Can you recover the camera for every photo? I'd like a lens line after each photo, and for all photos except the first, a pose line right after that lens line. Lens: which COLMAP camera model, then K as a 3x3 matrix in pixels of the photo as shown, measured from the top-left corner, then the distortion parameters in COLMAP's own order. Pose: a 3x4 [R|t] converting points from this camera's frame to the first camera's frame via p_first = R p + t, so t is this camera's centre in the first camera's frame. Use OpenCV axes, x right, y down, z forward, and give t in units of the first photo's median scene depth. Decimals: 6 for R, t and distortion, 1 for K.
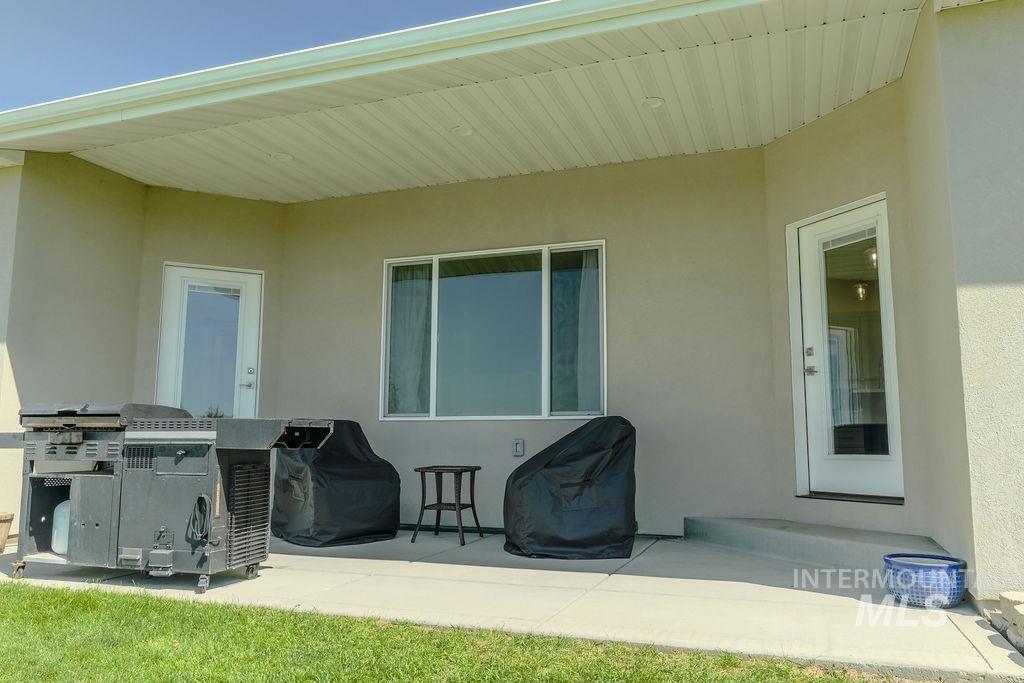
lens RADIAL K [[782.6, 0, 512.9], [0, 782.6, 341.3], [0, 0, 1]] dist [-0.006658, -0.000089]
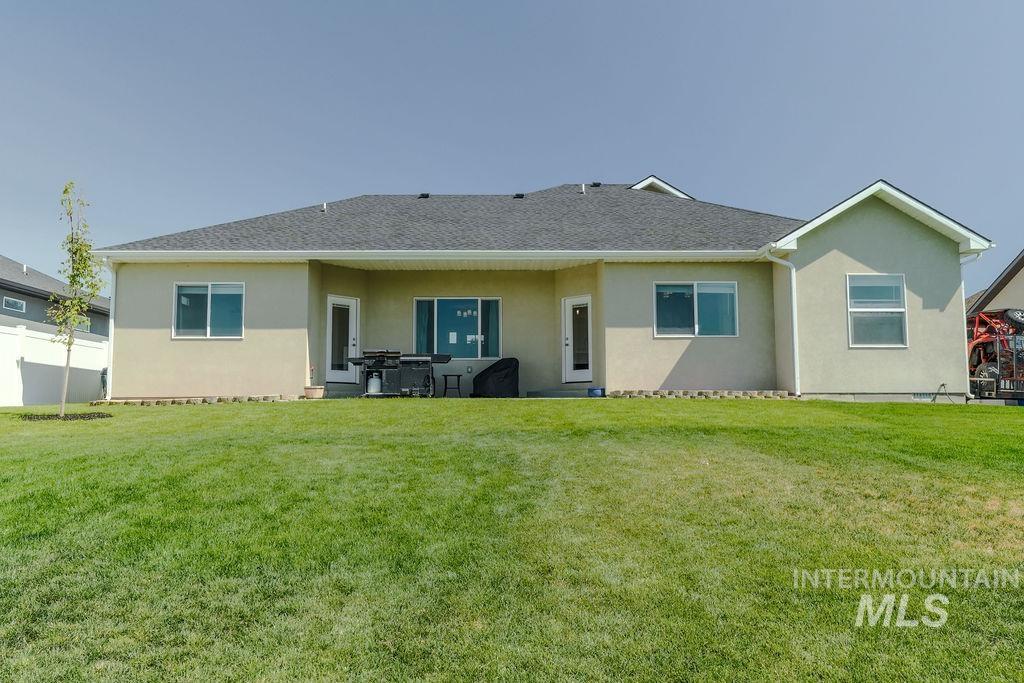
lens RADIAL K [[782.6, 0, 511.5], [0, 782.6, 340.9], [0, 0, 1]] dist [-0.006658, -0.000089]
pose [[0.936292, 0.025334, 0.350309, -0.939736], [-0.039843, 0.998618, 0.034271, -0.077856], [-0.348957, -0.046046, 0.936007, -1.884628]]
